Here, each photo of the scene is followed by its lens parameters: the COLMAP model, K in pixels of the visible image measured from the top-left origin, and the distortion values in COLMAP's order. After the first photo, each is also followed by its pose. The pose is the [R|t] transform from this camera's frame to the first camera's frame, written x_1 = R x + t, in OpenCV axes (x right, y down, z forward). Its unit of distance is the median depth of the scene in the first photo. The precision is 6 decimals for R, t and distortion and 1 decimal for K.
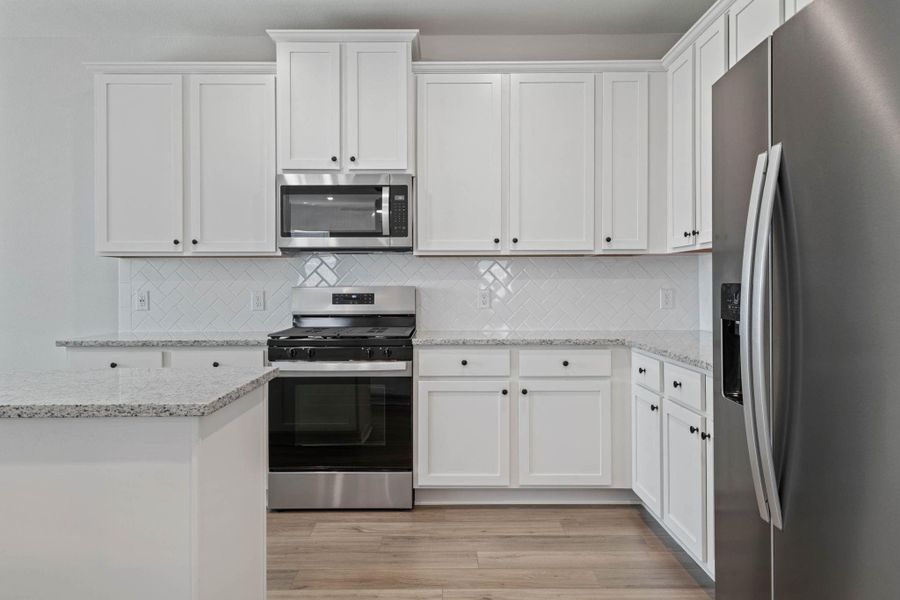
lens RADIAL K [[875.3, 0, 416.4], [0, 875.3, 256.6], [0, 0, 1]] dist [0.080316, 0.000000]
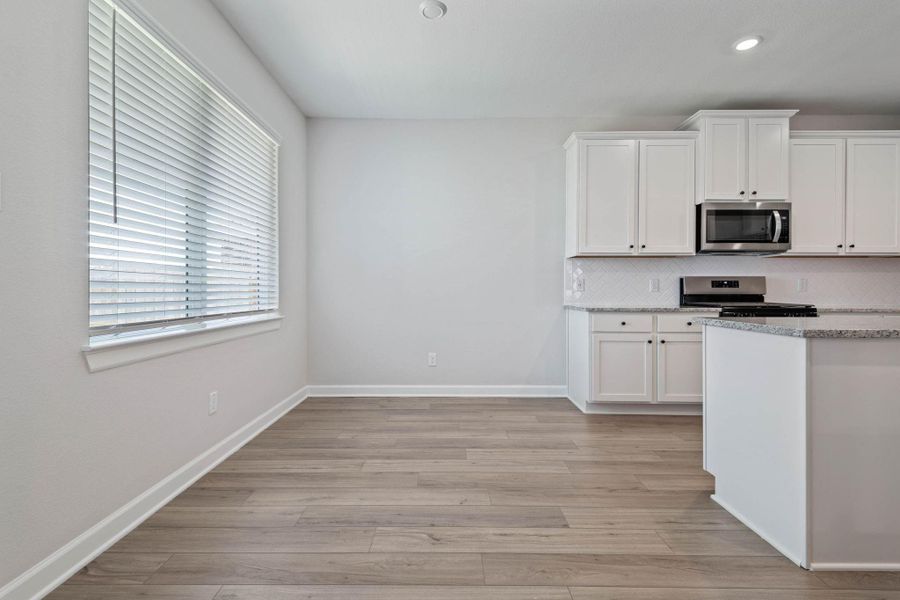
lens RADIAL K [[553.7, 0, 476.9], [0, 553.7, 259.3], [0, 0, 1]] dist [0.000286, -0.004866]
pose [[0.999722, 0.005611, -0.022921, -0.524449], [-0.005457, 0.999962, 0.006805, 0.002317], [0.022958, -0.006678, 0.999714, 0.006689]]
